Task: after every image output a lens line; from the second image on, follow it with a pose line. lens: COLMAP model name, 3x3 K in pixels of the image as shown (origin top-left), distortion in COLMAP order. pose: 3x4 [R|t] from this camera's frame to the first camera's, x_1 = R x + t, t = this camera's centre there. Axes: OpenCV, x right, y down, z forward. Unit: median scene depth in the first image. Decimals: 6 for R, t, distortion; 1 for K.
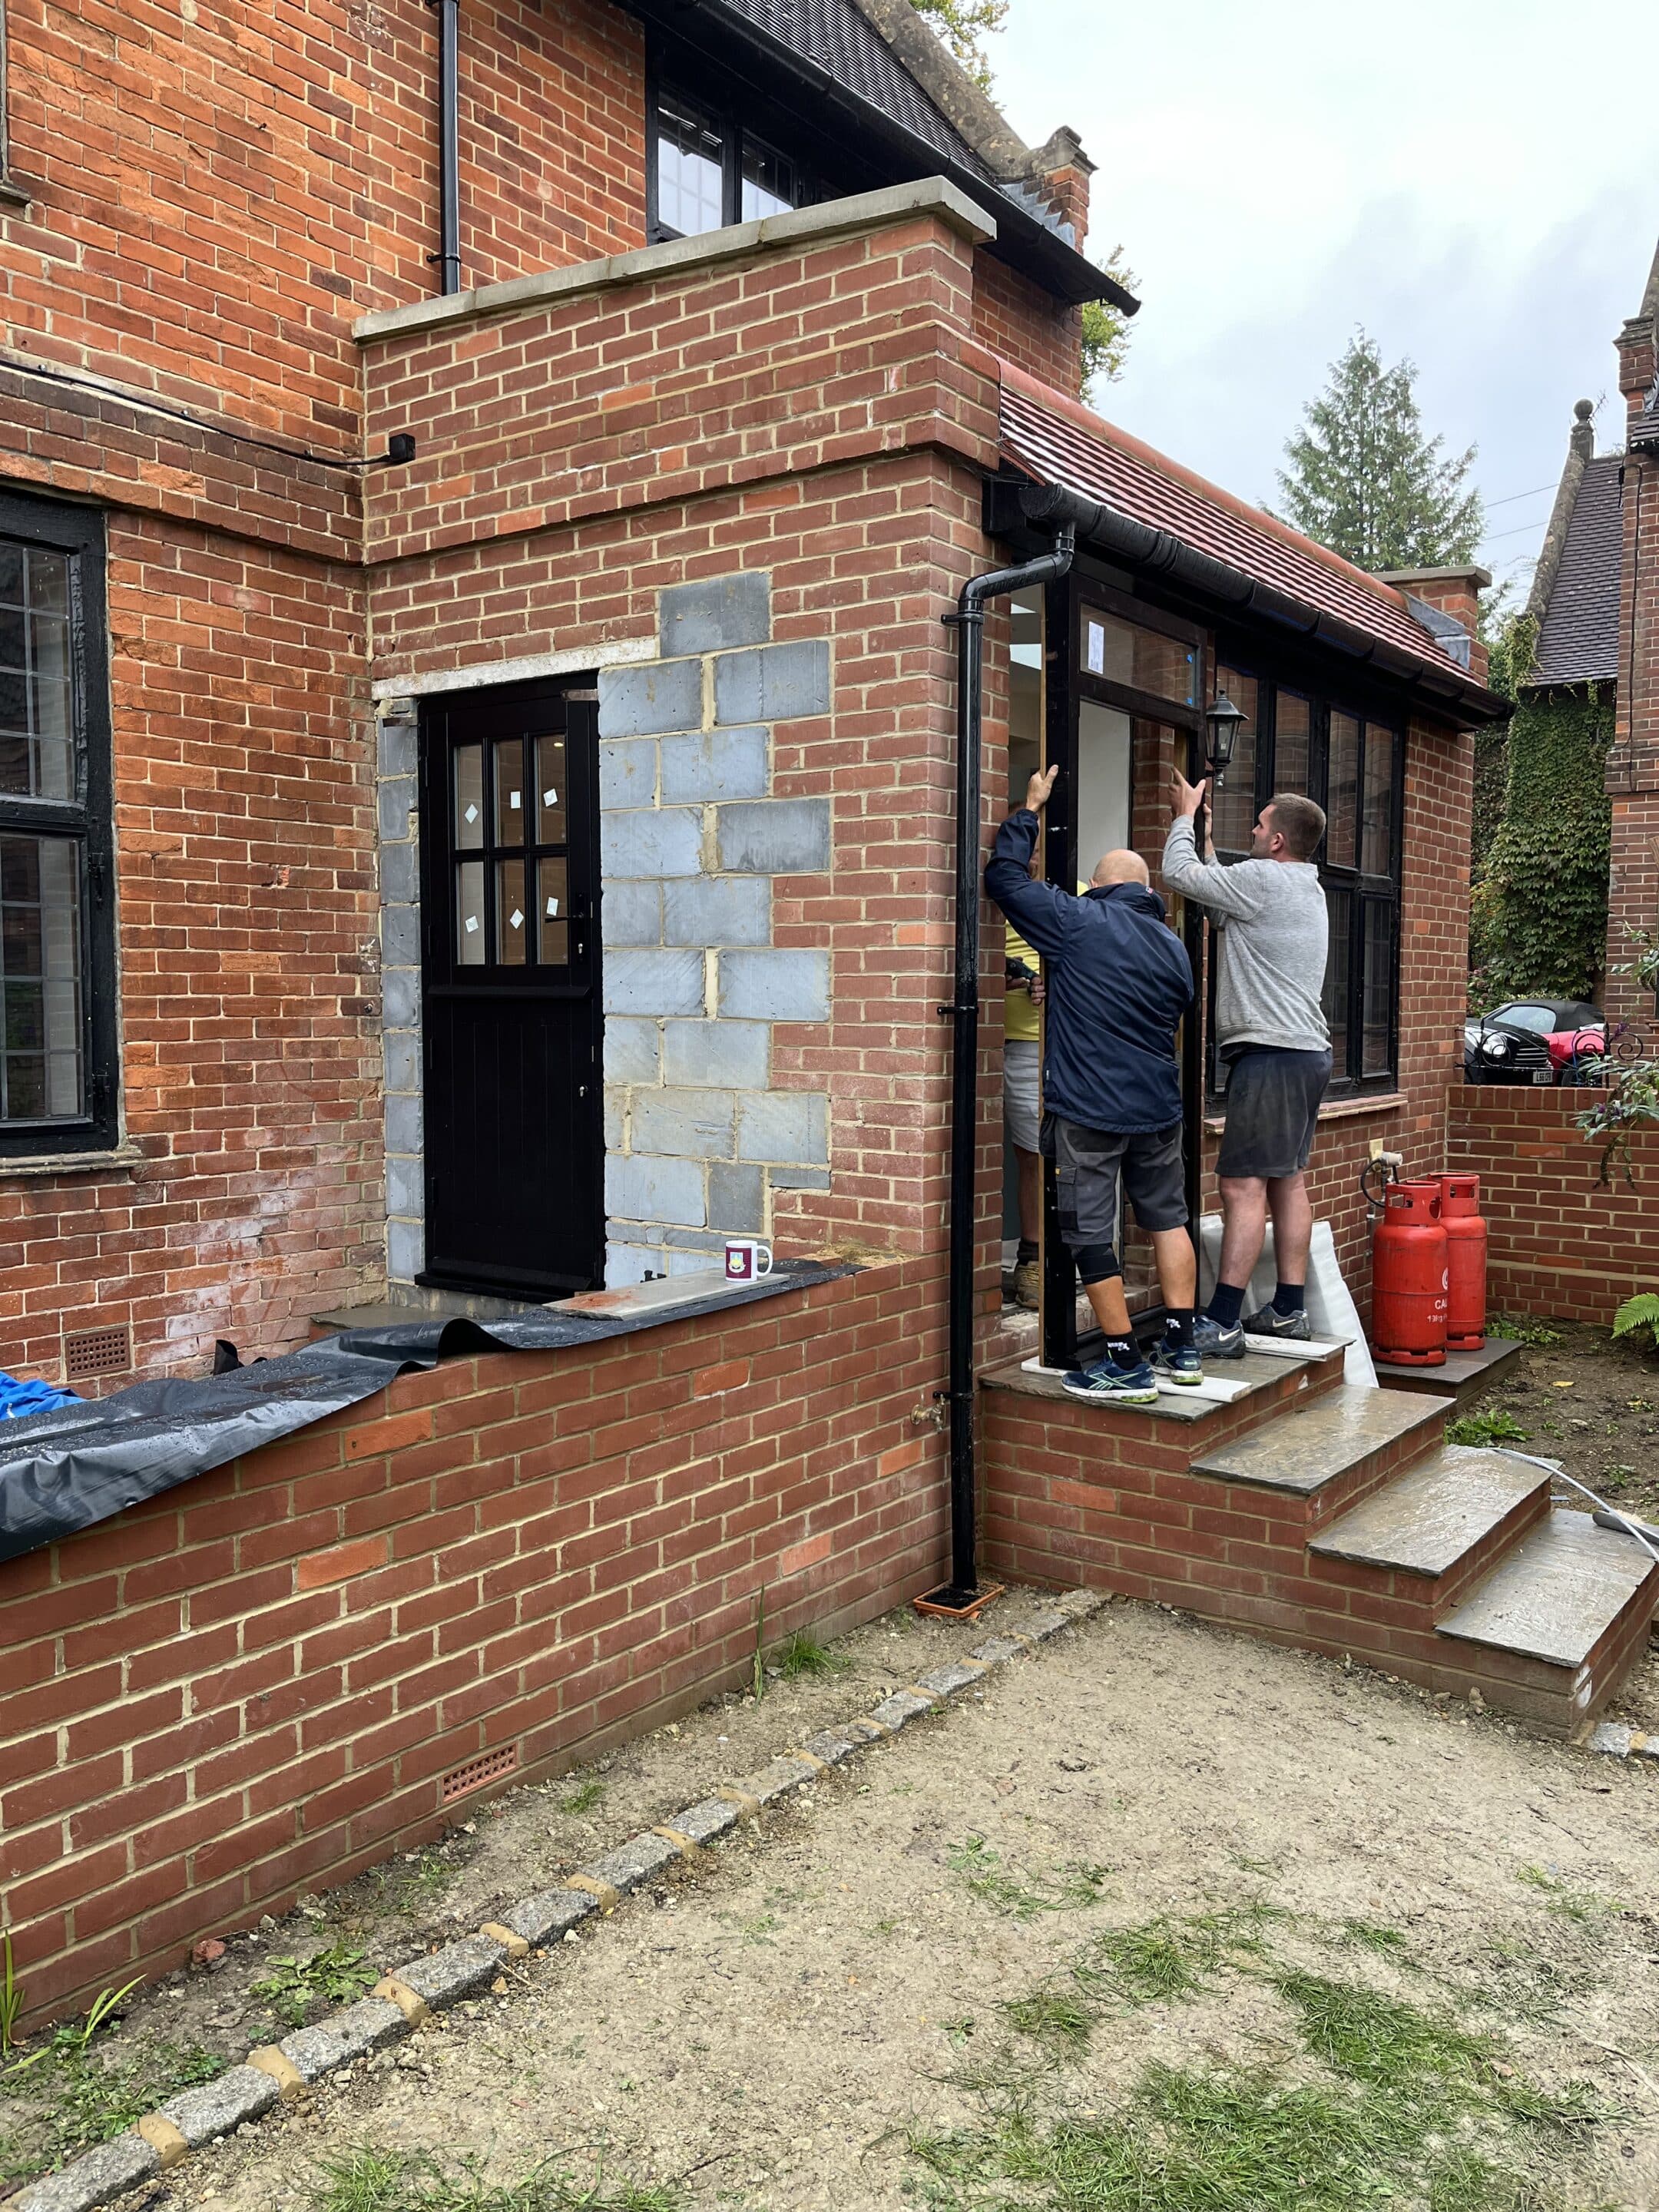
lens RADIAL K [[1643.7, 0, 829.5], [0, 1643.7, 1106.0], [0, 0, 1]] dist [0.073755, -0.099747]
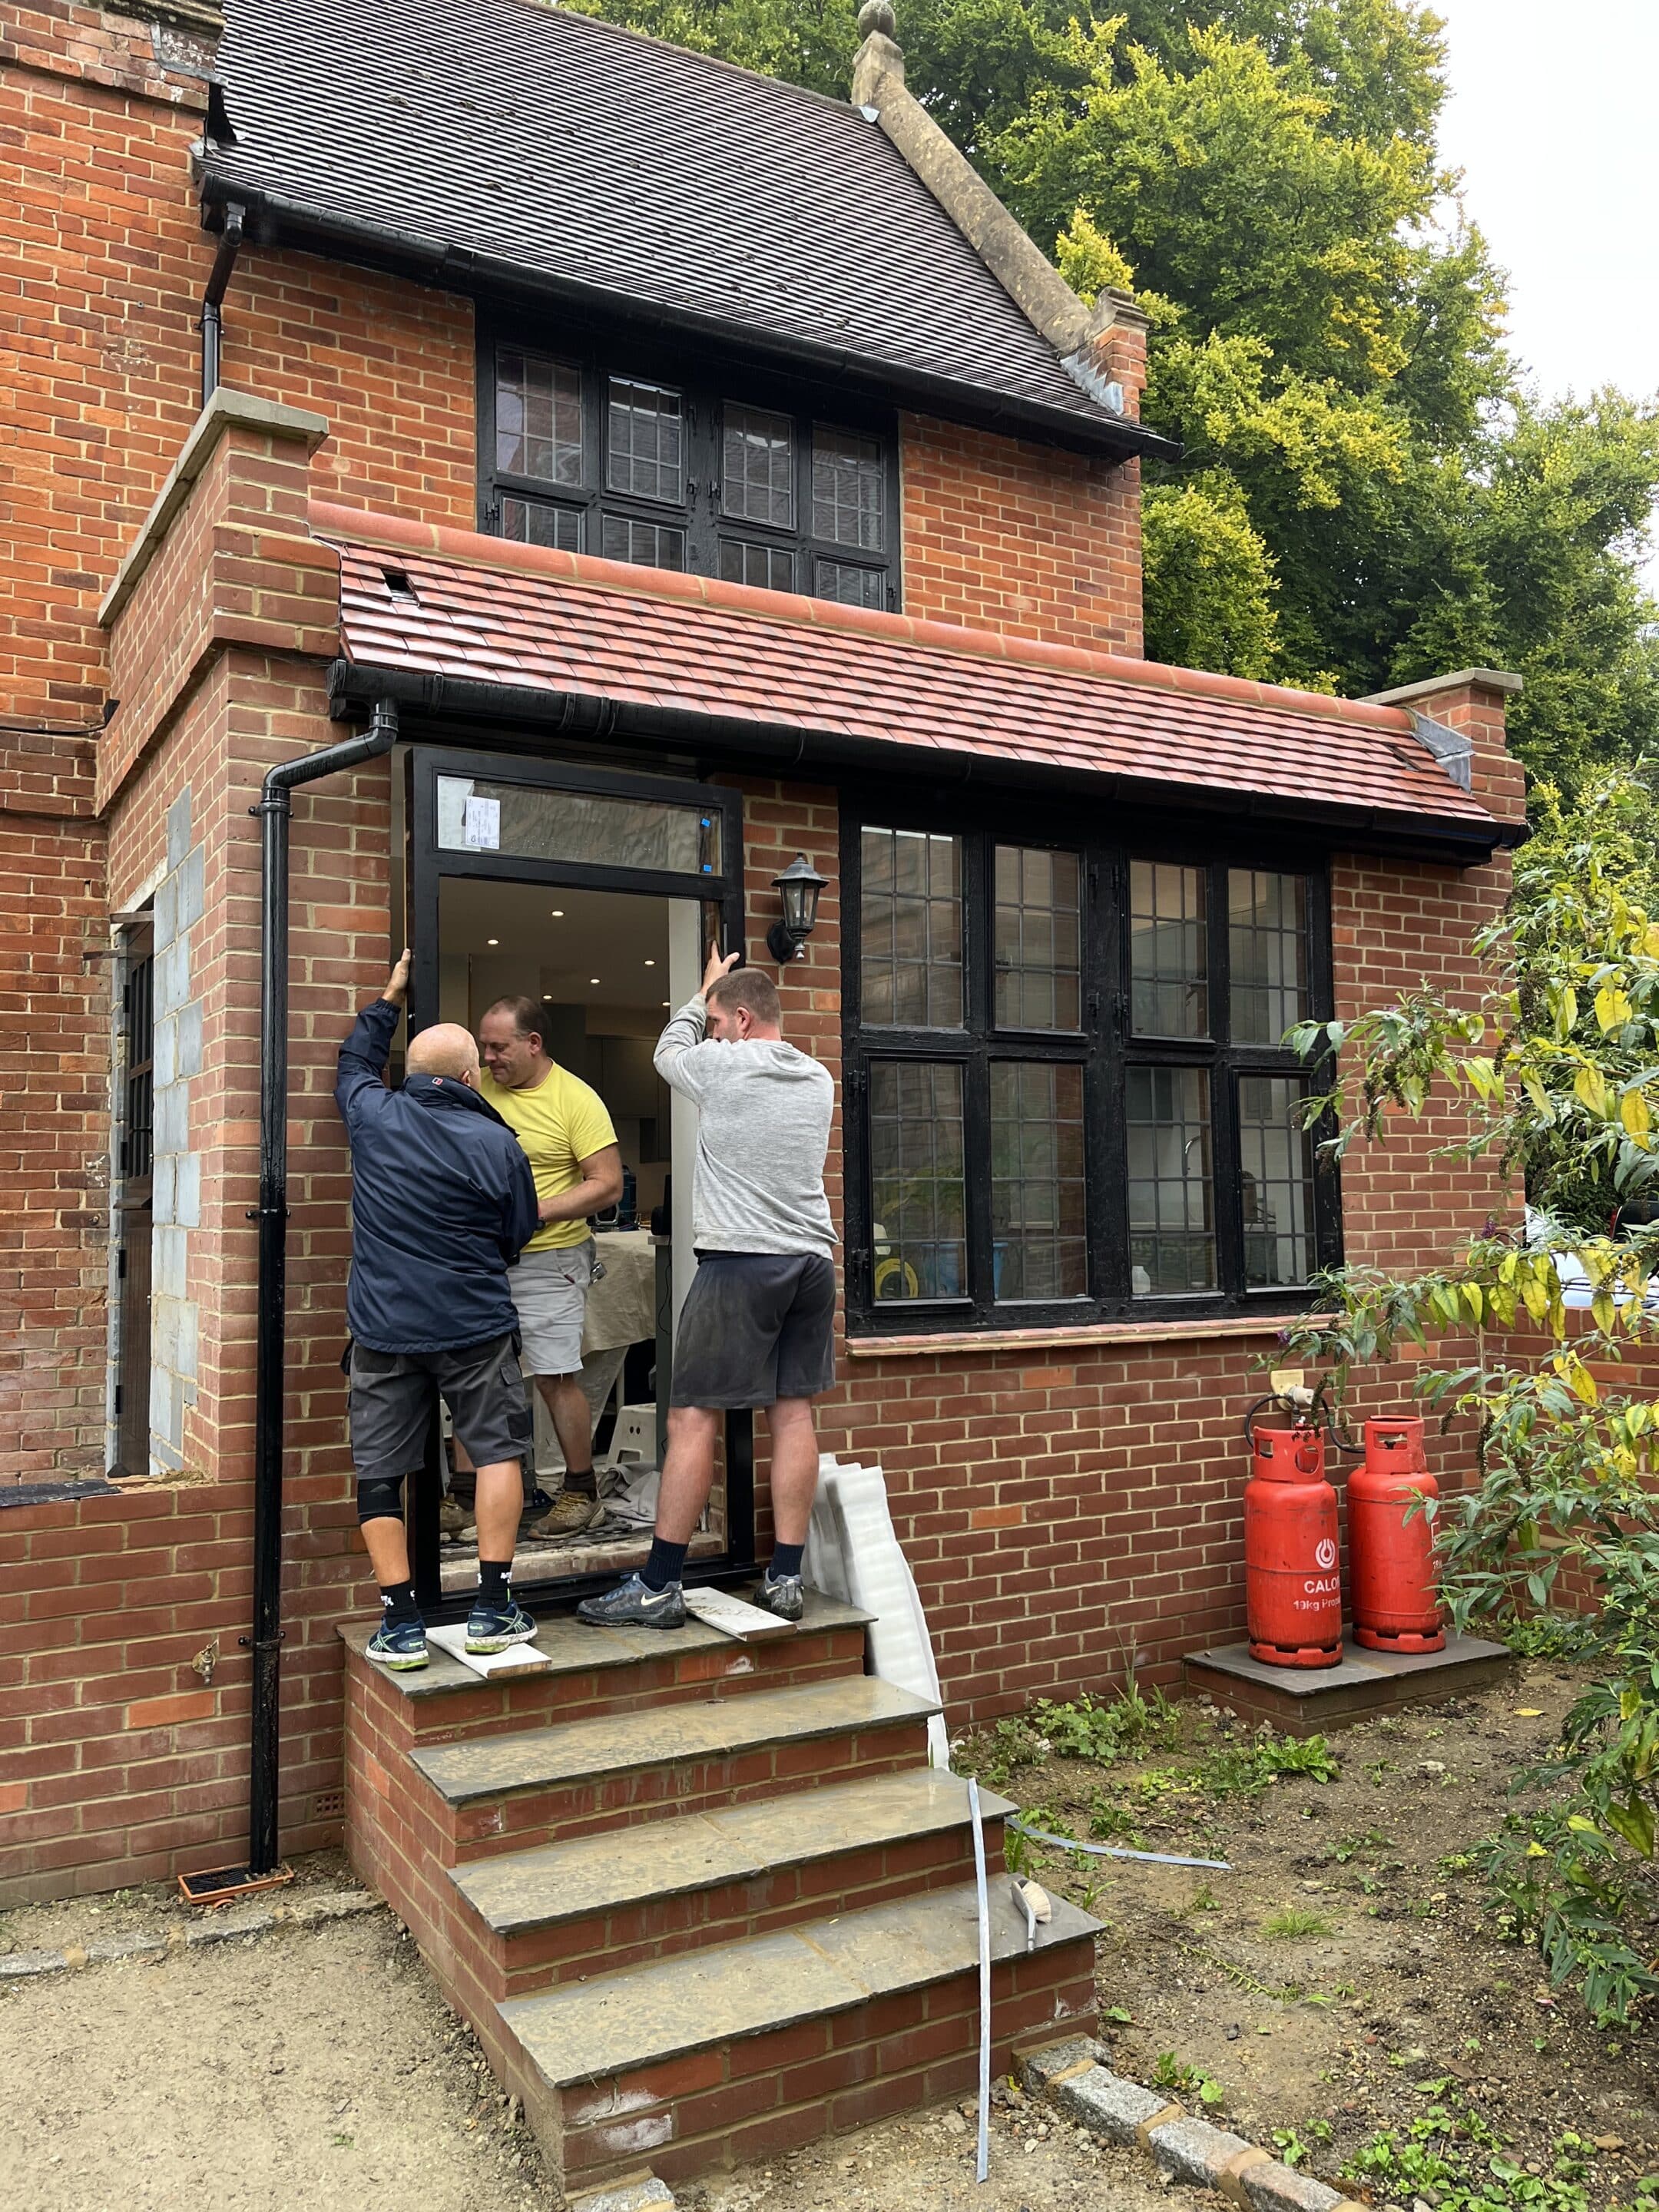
lens RADIAL K [[1643.7, 0, 829.5], [0, 1643.7, 1106.0], [0, 0, 1]] dist [0.073755, -0.099747]
pose [[0.916542, -0.037739, -0.398154, 0.604627], [-0.013864, 0.991941, -0.125937, -0.004619], [0.399698, 0.120947, 0.908633, 0.219447]]
